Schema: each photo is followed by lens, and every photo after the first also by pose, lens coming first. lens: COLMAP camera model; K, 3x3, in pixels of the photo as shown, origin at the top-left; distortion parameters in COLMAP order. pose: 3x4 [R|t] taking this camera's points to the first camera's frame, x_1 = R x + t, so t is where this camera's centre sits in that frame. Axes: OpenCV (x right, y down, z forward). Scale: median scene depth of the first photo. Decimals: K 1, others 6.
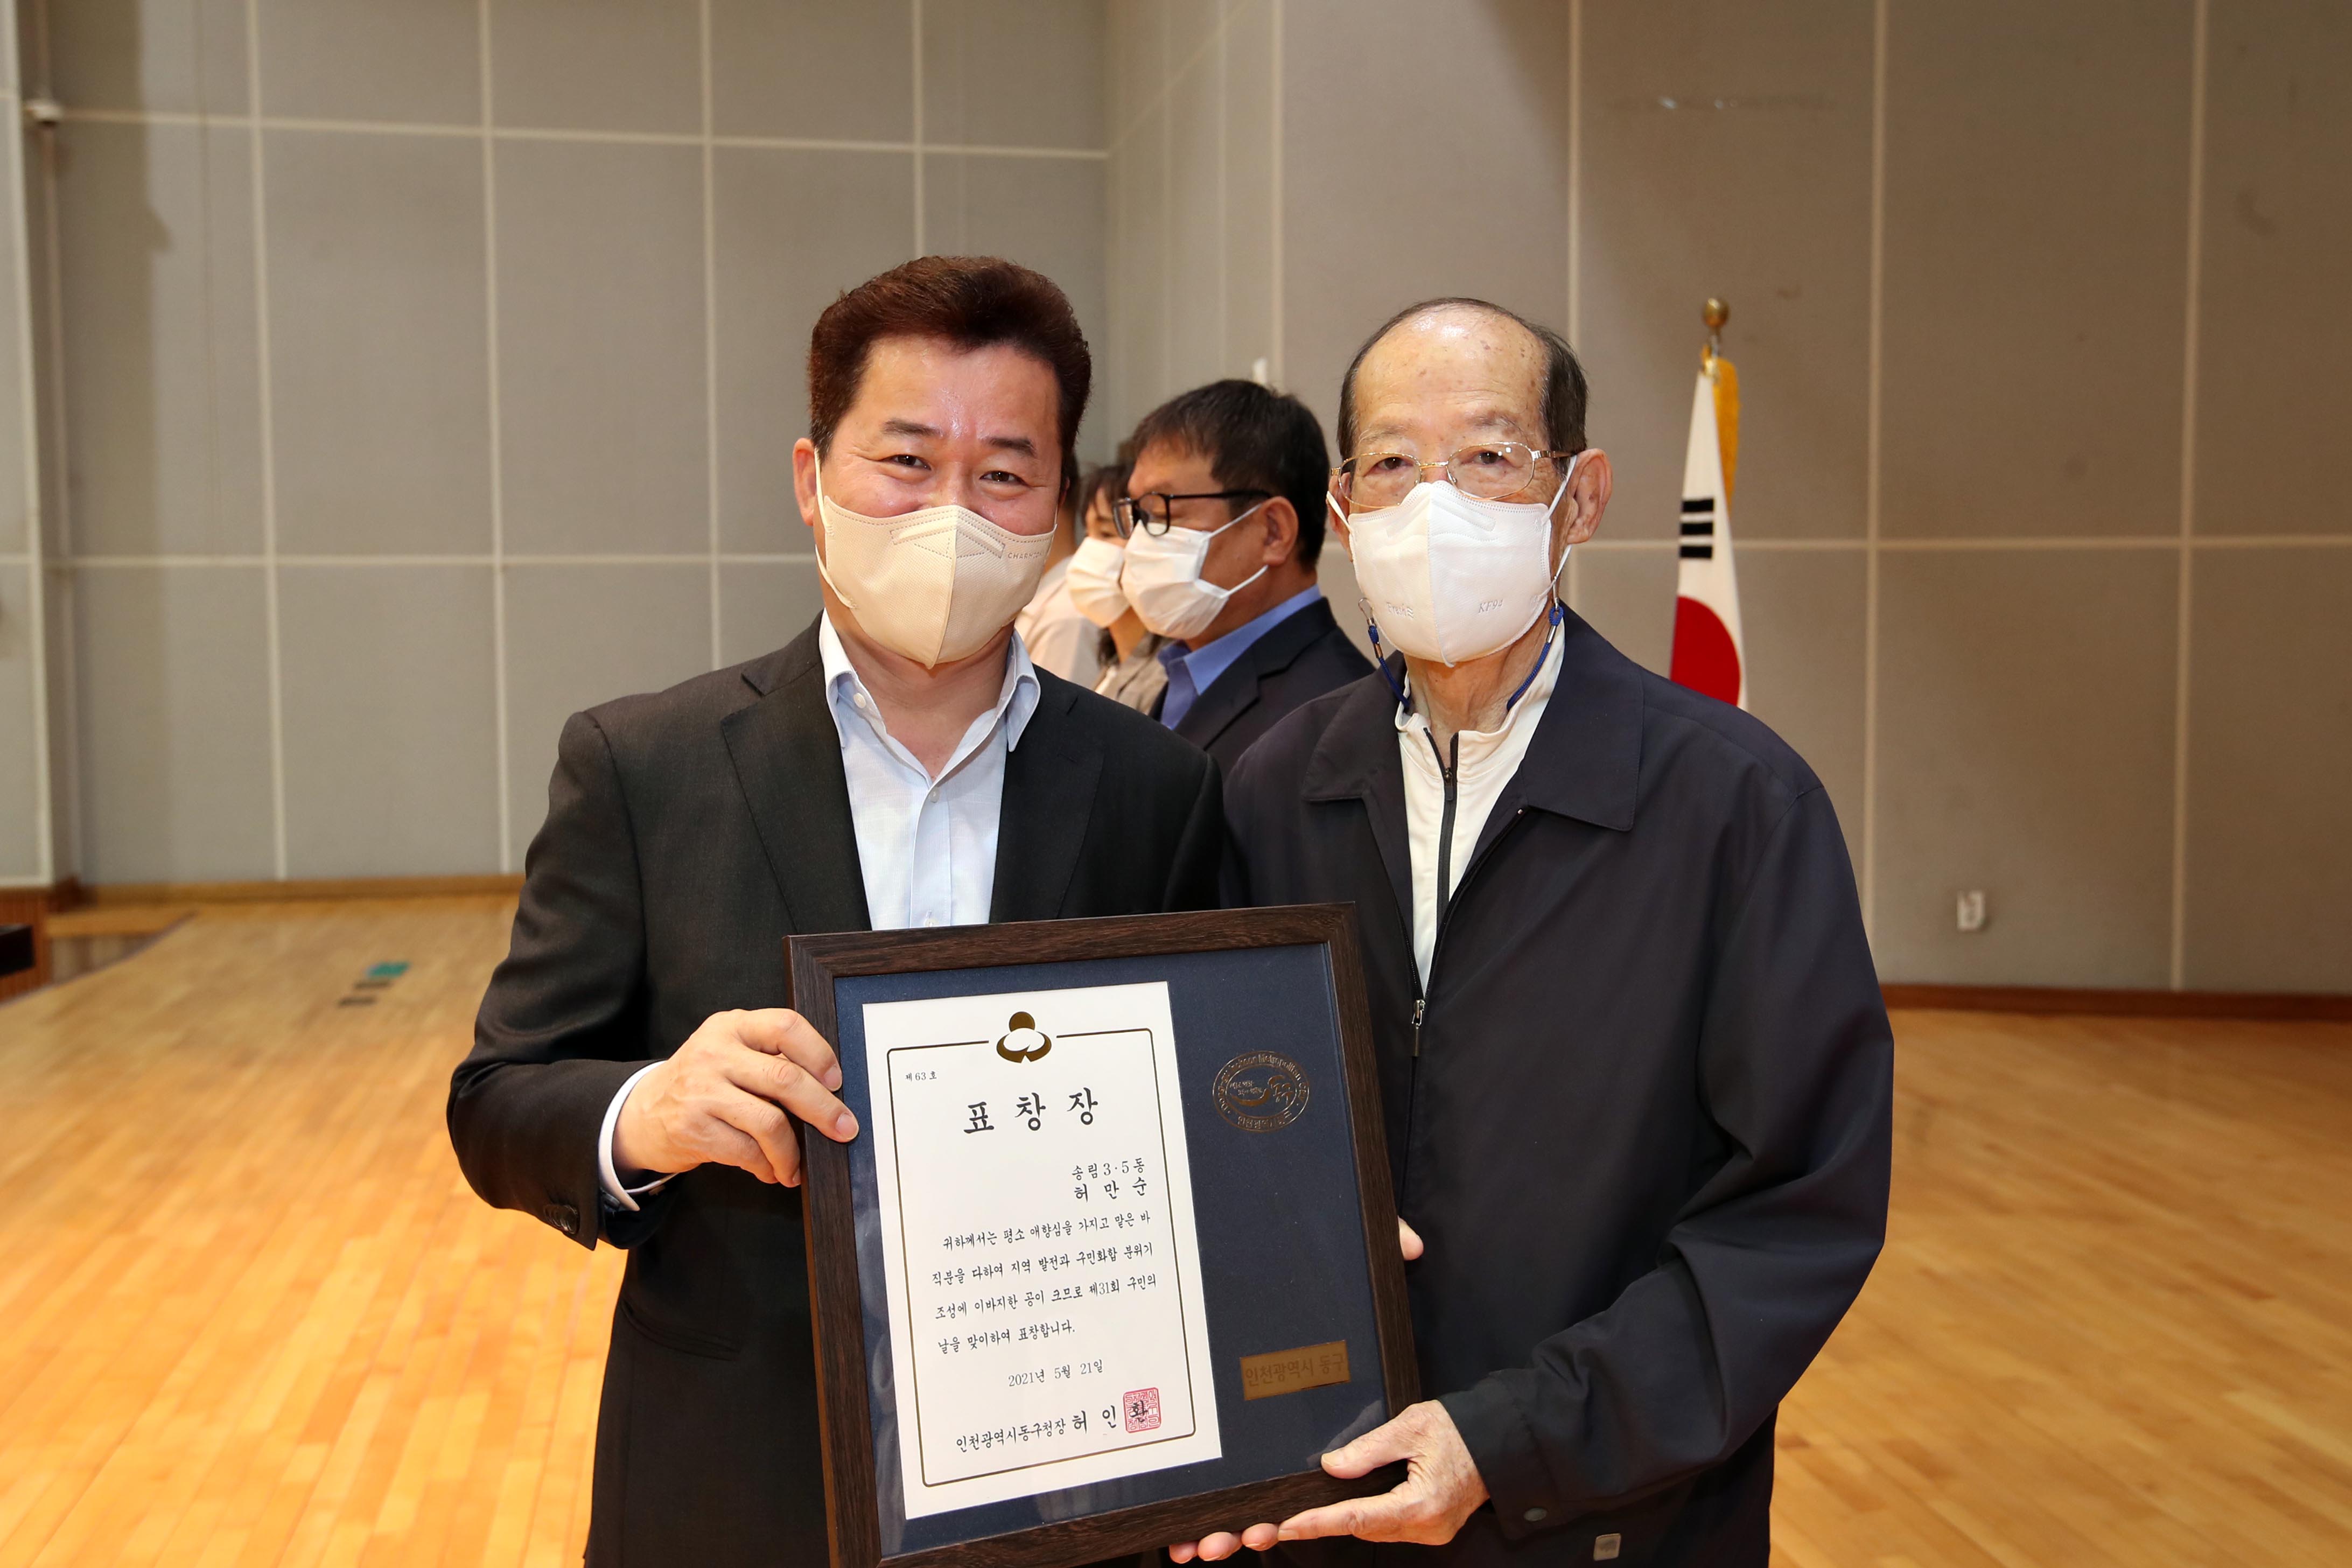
lens RADIAL K [[2048.3, 0, 1170.2], [0, 2048.3, 698.6], [0, 0, 1]] dist [-0.018012, 0.082893]
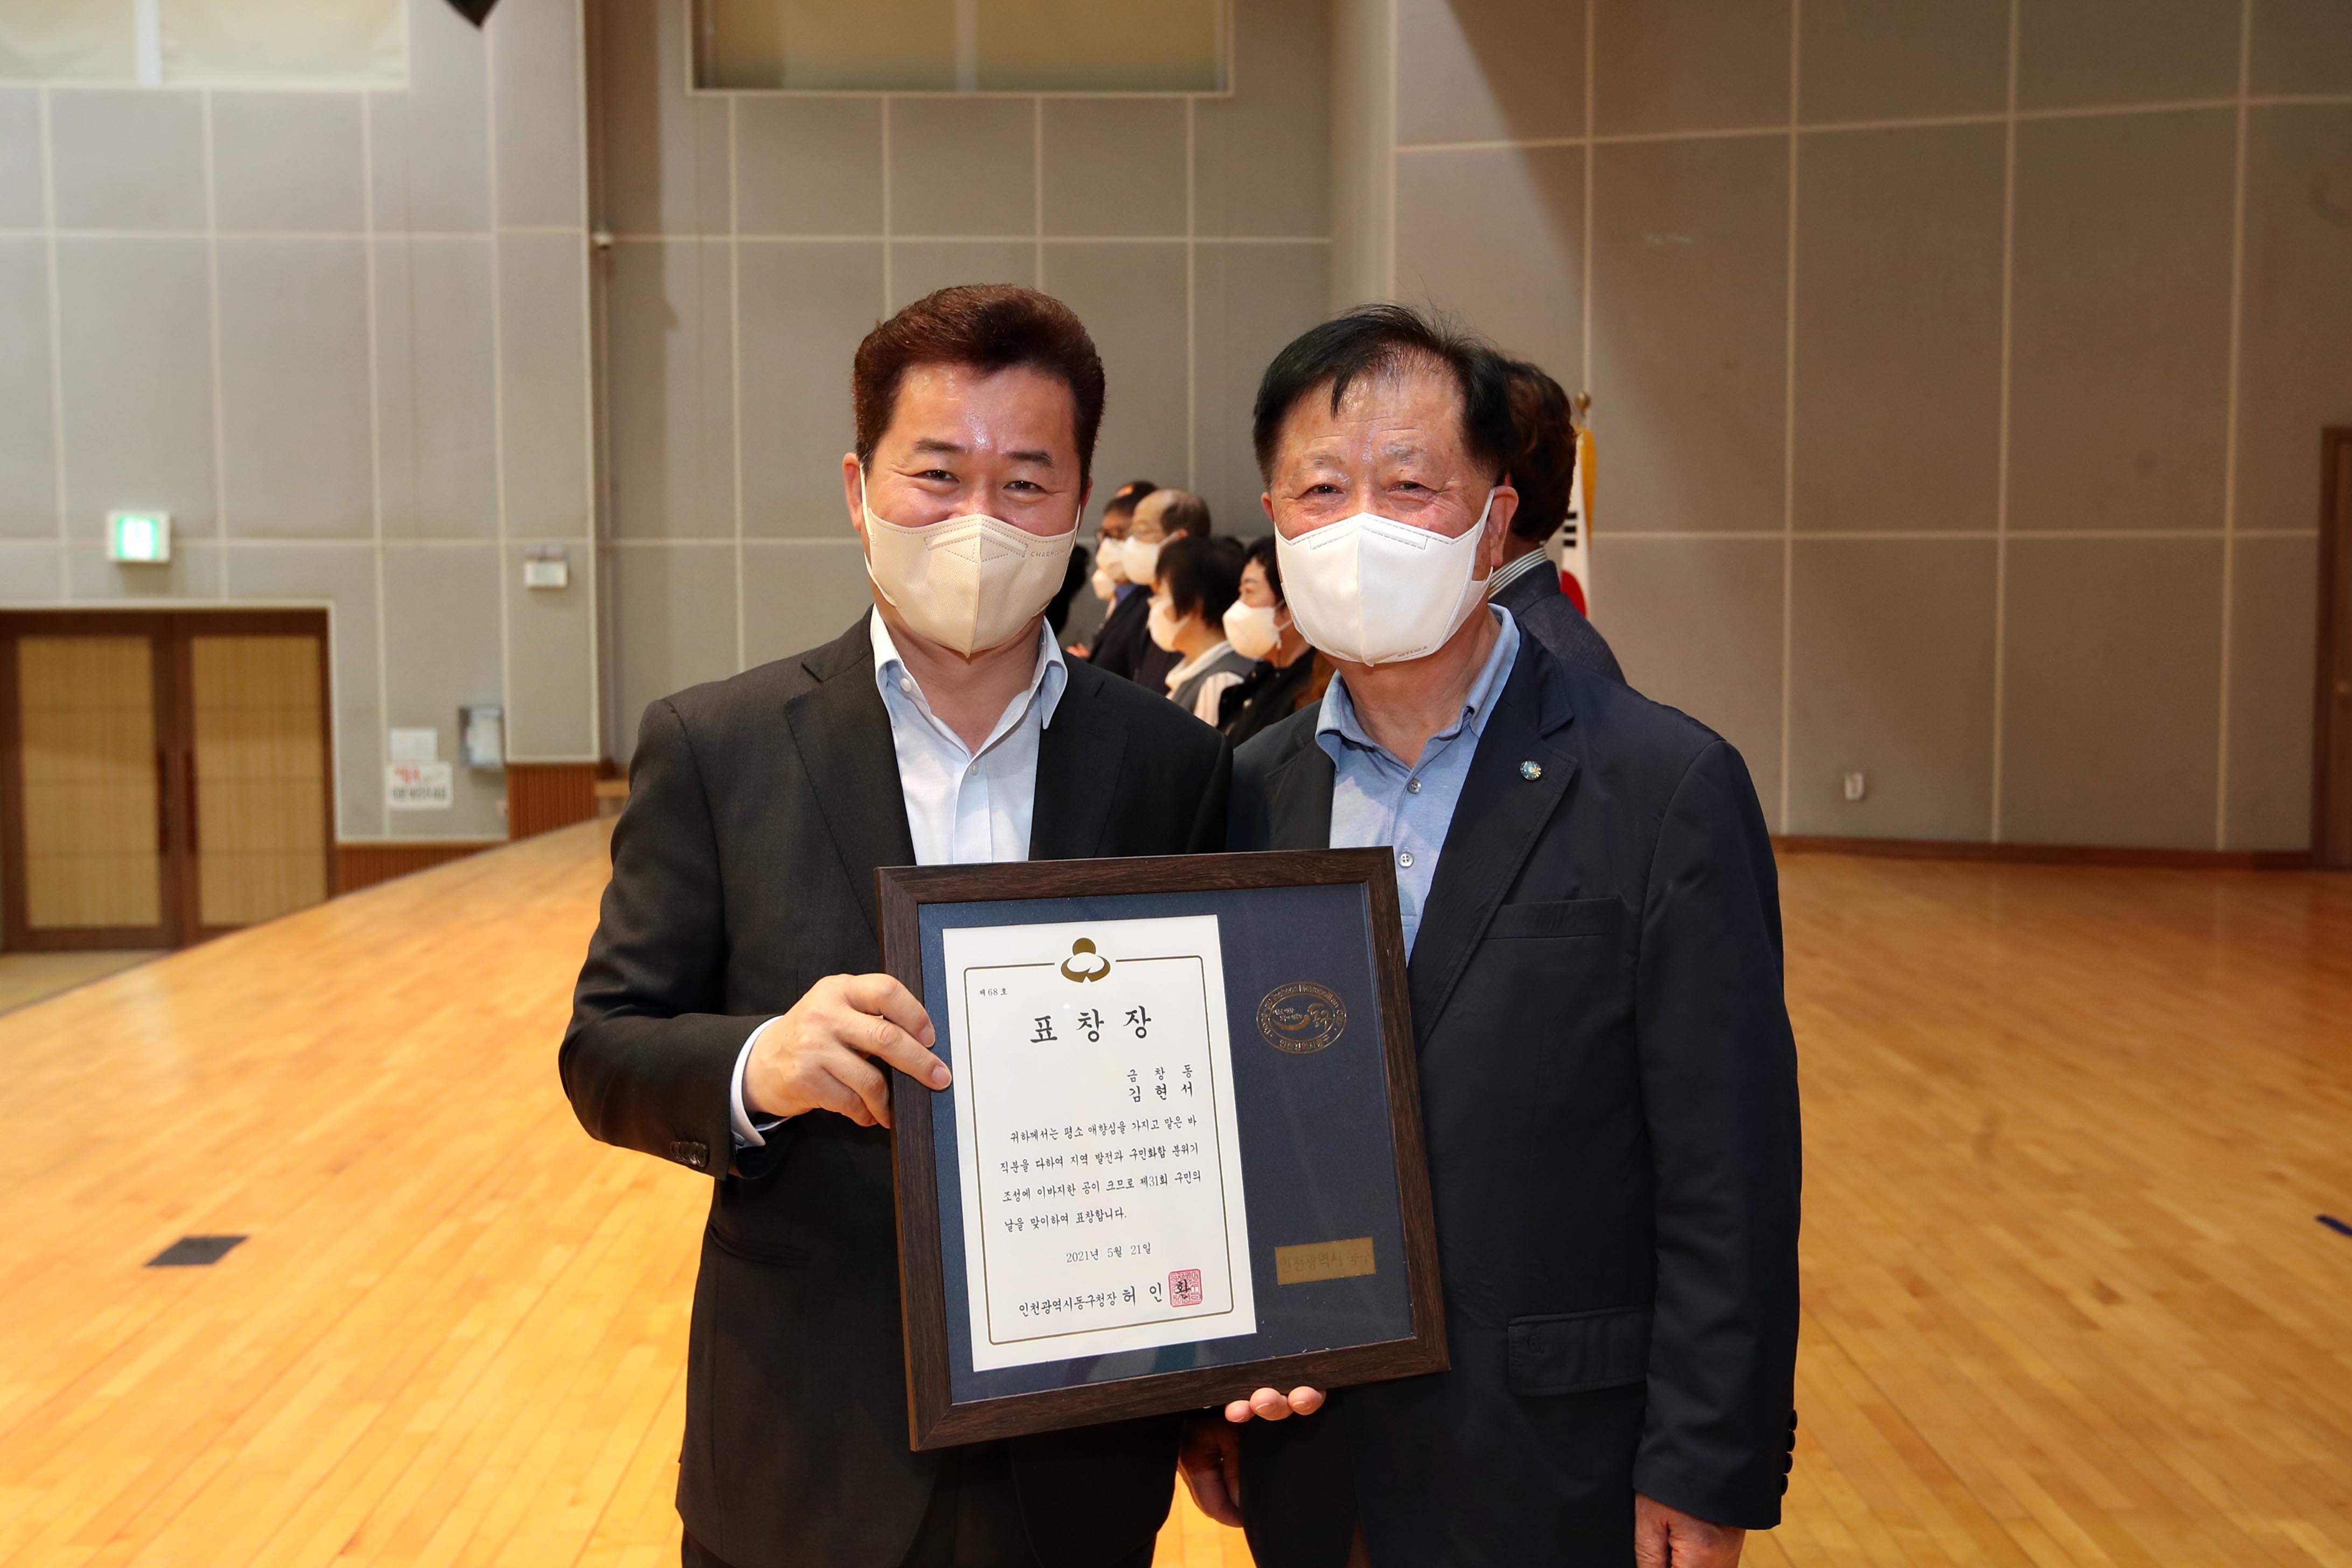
lens RADIAL K [[2144.4, 0, 1227.4], [0, 2144.4, 690.3], [0, 0, 1]] dist [-0.013434, 0.094107]
pose [[0.986473, 0.013682, -0.163355, 0.199408], [-0.012719, 0.999895, 0.006940, 0.030151], [0.163433, -0.004768, 0.986543, -0.584649]]
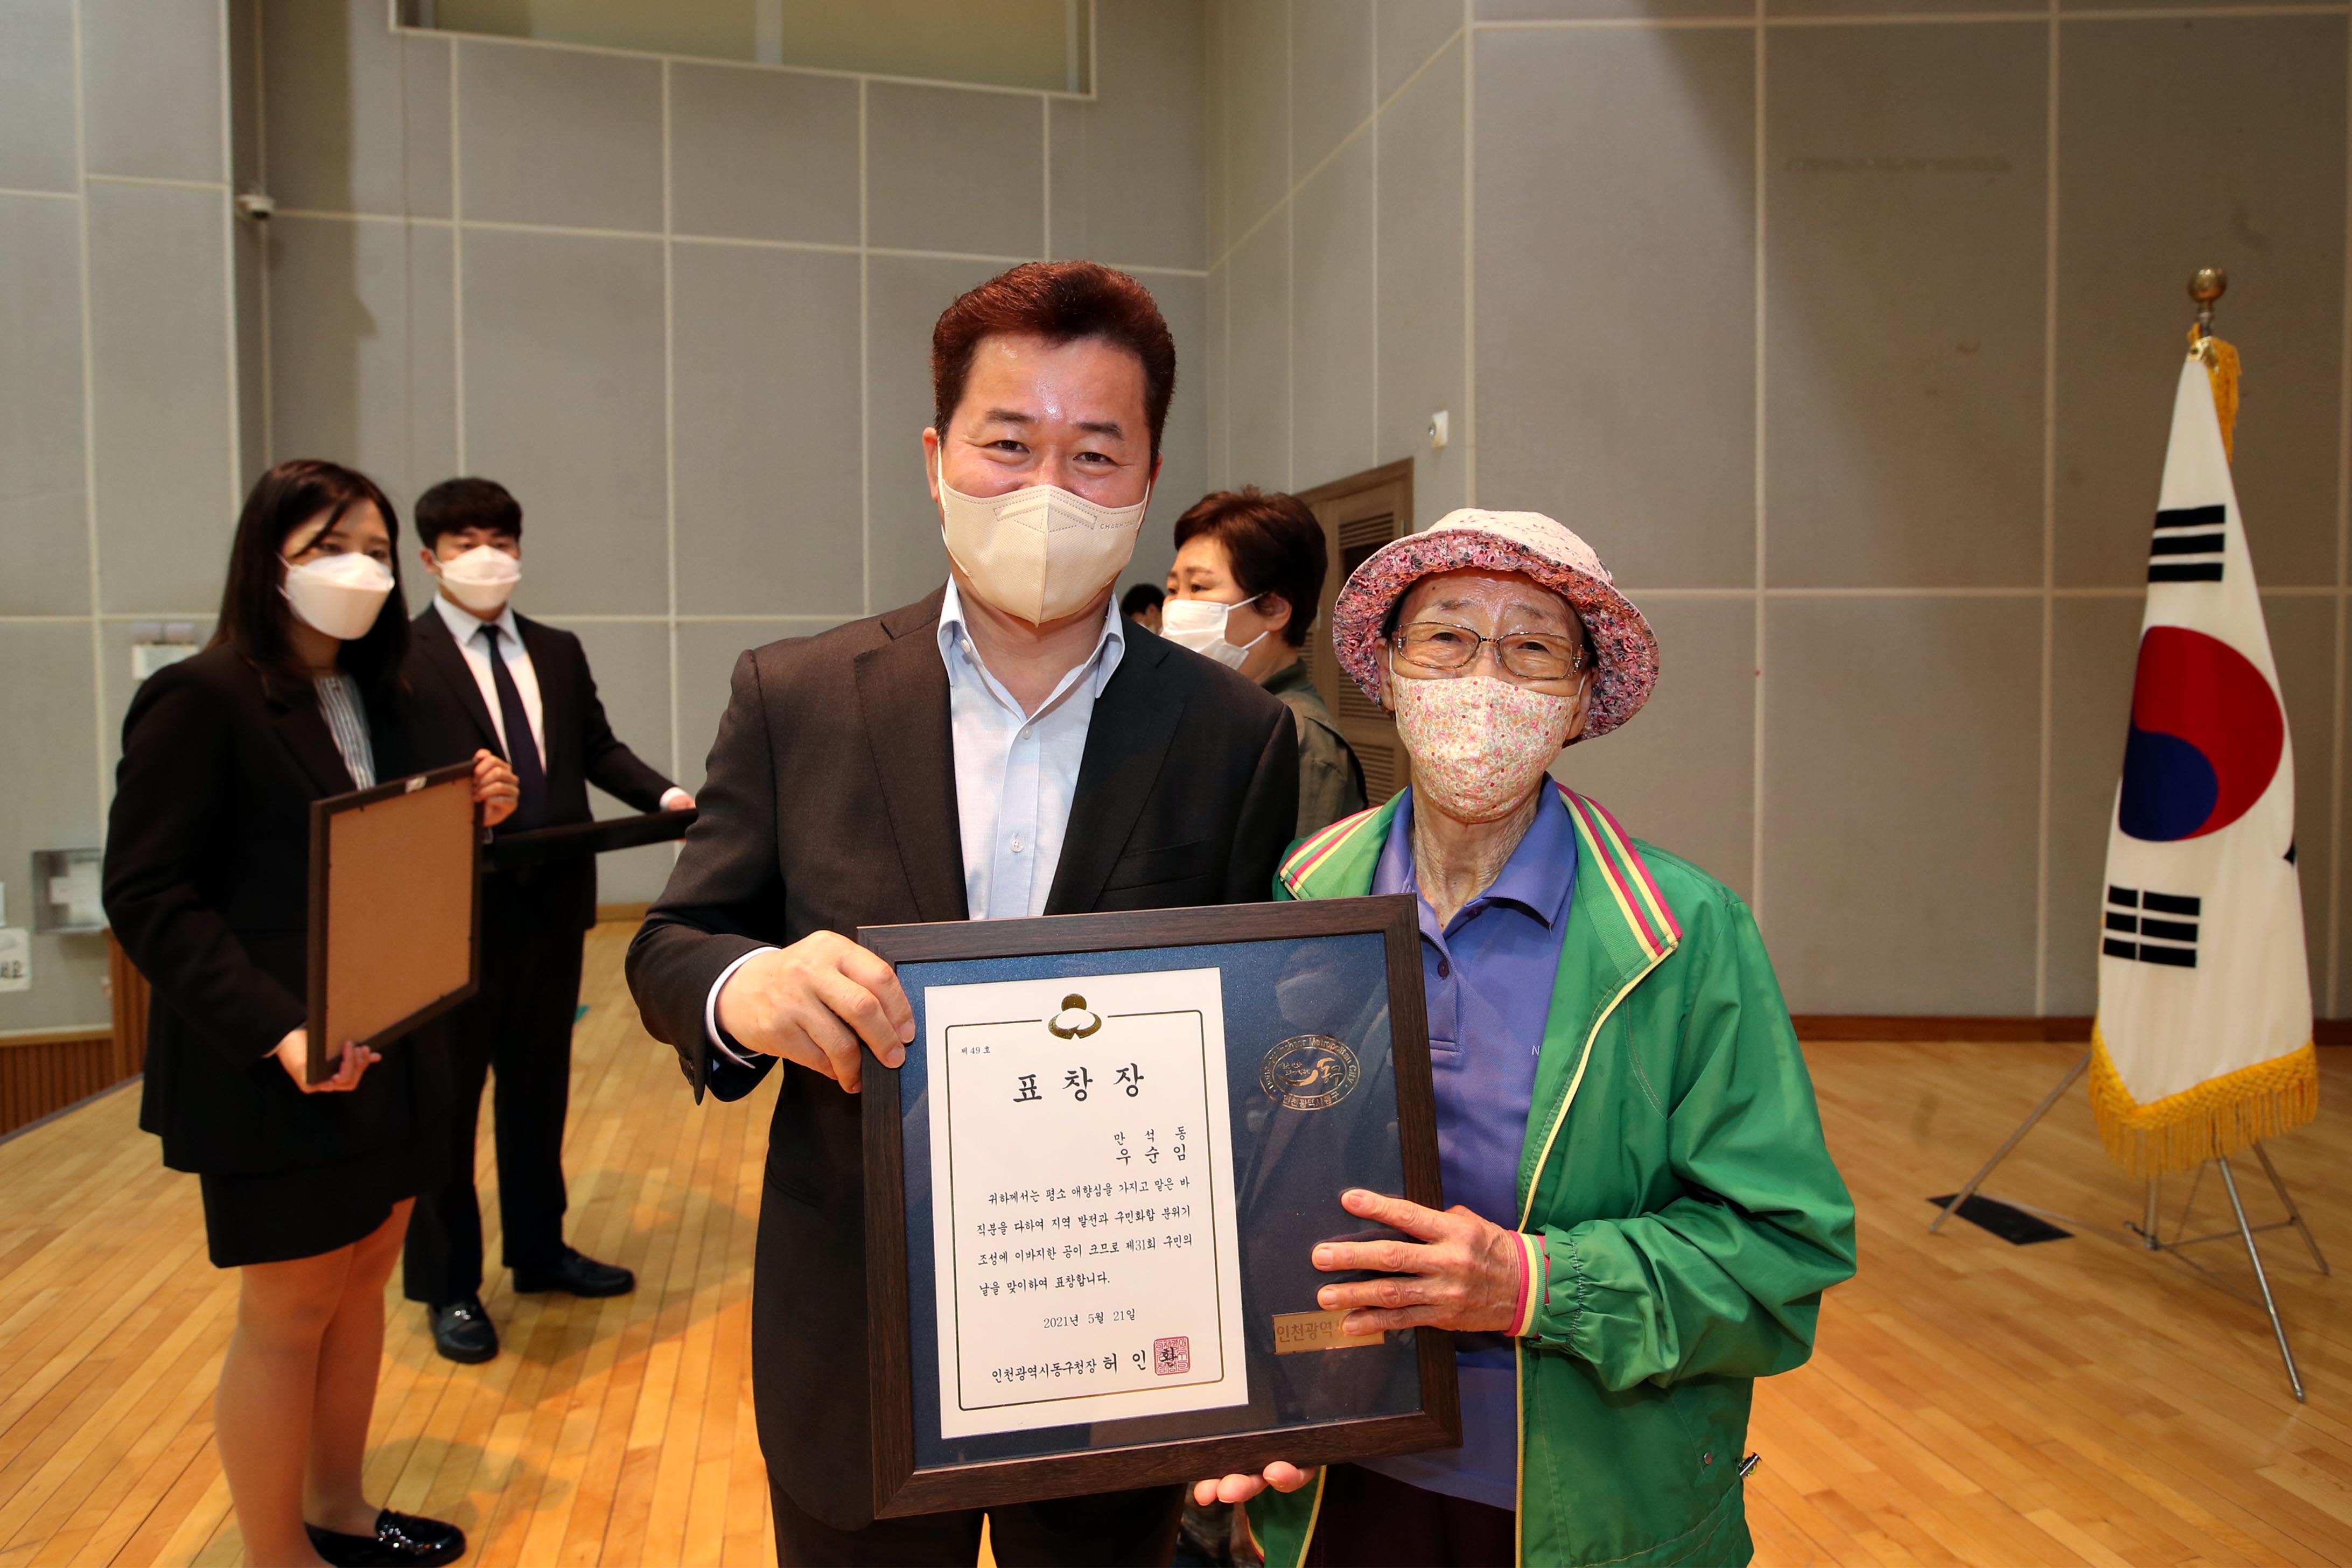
lens RADIAL K [[1318.9, 0, 1196.0], [0, 1318.9, 705.5], [0, 0, 1]] dist [-0.050183, 0.028107]
pose [[0.997586, -0.003193, 0.069363, -0.131292], [0.004567, 0.999796, -0.019656, -0.007331], [-0.069286, 0.019925, 0.997398, 0.378338]]
